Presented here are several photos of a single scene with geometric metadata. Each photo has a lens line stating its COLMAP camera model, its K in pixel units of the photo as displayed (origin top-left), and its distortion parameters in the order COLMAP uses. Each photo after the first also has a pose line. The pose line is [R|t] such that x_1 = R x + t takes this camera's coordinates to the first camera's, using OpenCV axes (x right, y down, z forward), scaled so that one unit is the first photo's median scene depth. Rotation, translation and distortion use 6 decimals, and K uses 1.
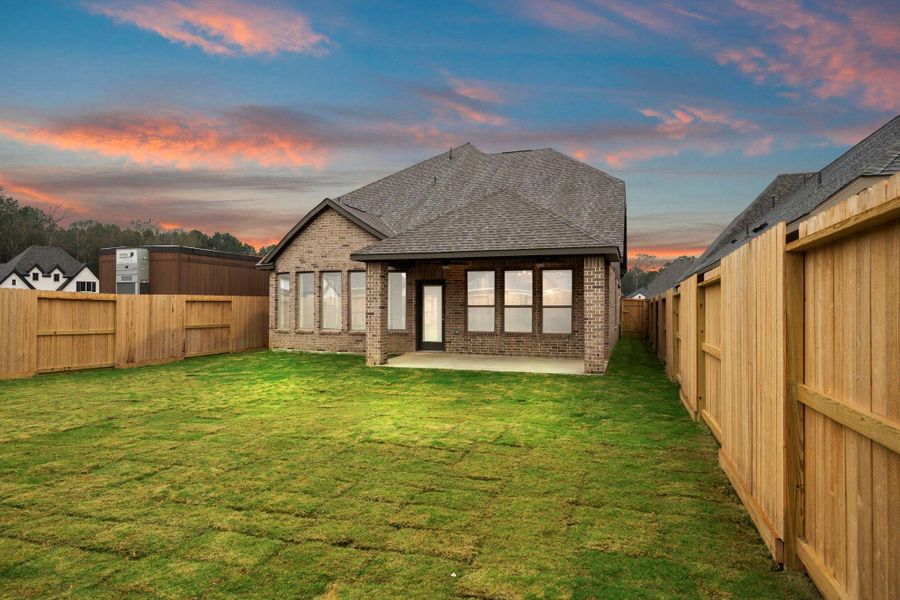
lens RADIAL K [[494.6, 0, 450.0], [0, 494.6, 300.0], [0, 0, 1]] dist [0.002420, 0.000667]
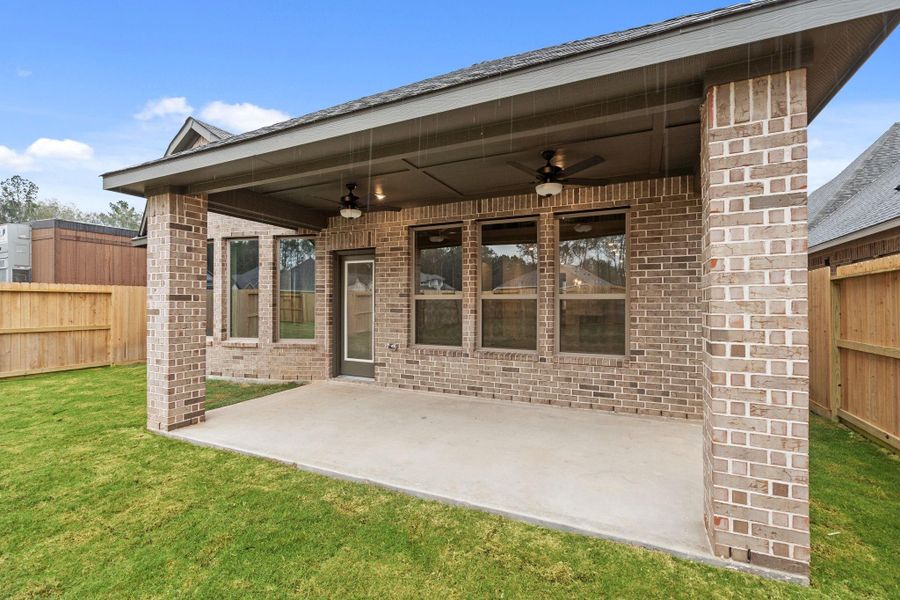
lens RADIAL K [[404.5, 0, 448.1], [0, 404.5, 301.8], [0, 0, 1]] dist [-0.003020, -0.000367]
pose [[0.993460, -0.002069, -0.114163, 0.114458], [0.002933, 0.999968, 0.007400, 0.013793], [0.114145, -0.007687, 0.993434, 0.550845]]
